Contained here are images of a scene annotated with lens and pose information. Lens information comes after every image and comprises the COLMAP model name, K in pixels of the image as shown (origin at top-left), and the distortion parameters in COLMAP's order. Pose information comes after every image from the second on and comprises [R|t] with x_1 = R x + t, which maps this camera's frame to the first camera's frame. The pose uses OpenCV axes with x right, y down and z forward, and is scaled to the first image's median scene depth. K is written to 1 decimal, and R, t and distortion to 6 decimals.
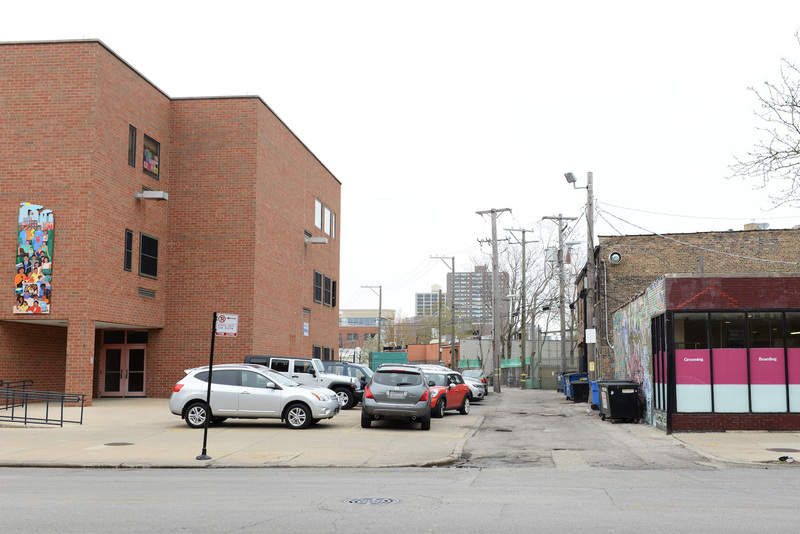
lens RADIAL K [[833.9, 0, 388.5], [0, 833.9, 309.1], [0, 0, 1]] dist [-0.021032, 0.000000]
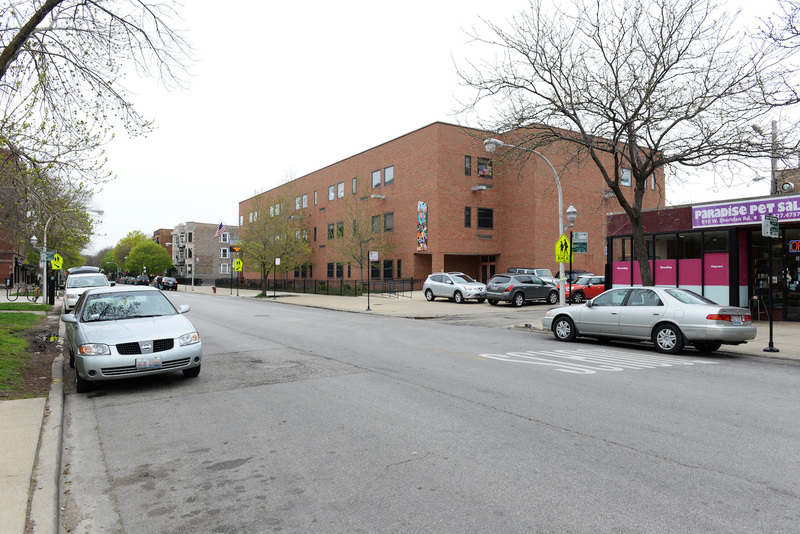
lens RADIAL K [[553.4, 0, 400.4], [0, 553.4, 269.5], [0, 0, 1]] dist [-0.030098, -0.002195]
pose [[0.595139, -0.008939, -0.803573, 0.740728], [0.056197, 0.997953, 0.030518, 0.007888], [0.801656, -0.063321, 0.594423, 0.057204]]
